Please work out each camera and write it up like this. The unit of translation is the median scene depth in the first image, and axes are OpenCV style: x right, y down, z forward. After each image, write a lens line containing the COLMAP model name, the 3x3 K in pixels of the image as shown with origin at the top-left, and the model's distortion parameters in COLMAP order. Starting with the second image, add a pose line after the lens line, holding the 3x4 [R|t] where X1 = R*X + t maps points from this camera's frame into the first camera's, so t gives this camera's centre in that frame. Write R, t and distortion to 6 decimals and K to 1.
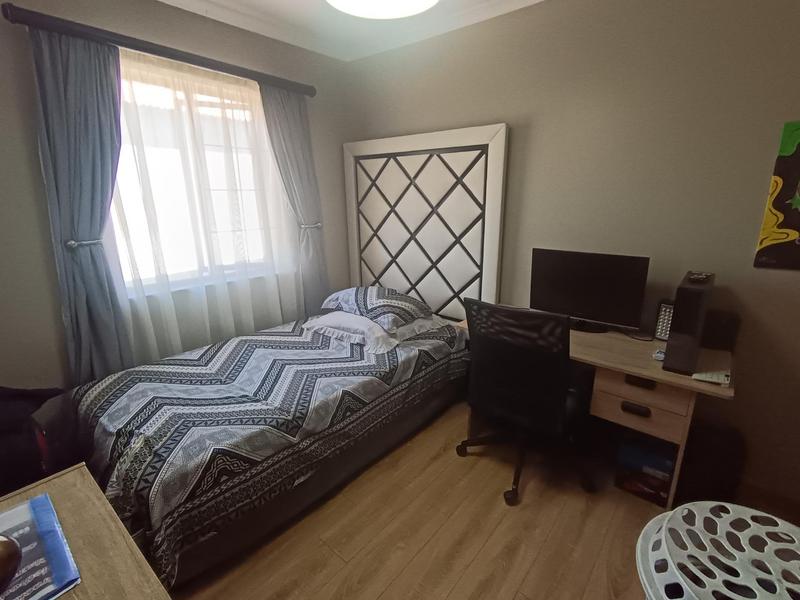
lens RADIAL K [[380.1, 0, 402.3], [0, 380.1, 299.7], [0, 0, 1]] dist [0.019610, 0.000701]
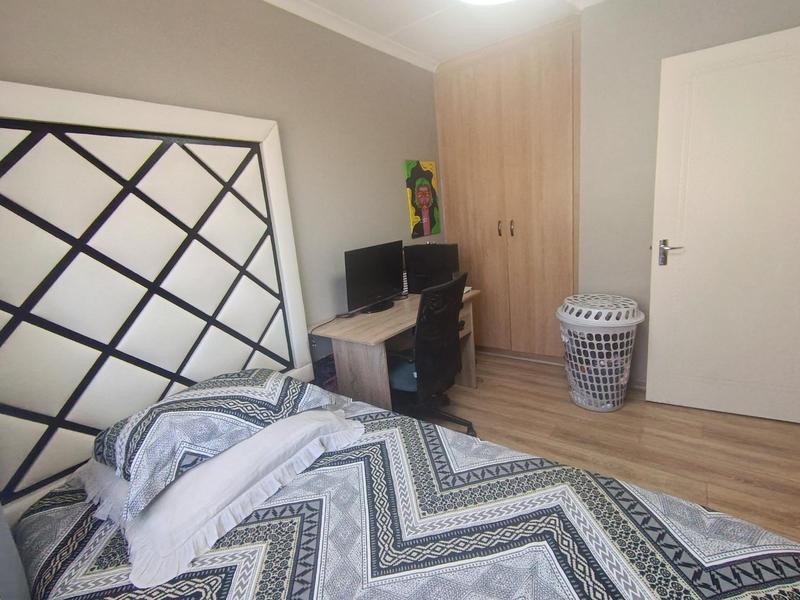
lens RADIAL K [[380.1, 0, 402.0], [0, 380.1, 298.2], [0, 0, 1]] dist [0.019610, 0.000701]
pose [[-0.045951, -0.214229, 0.975702, -0.614778], [0.367322, 0.904680, 0.215934, -0.168748], [-0.928958, 0.368320, 0.037120, 0.783709]]
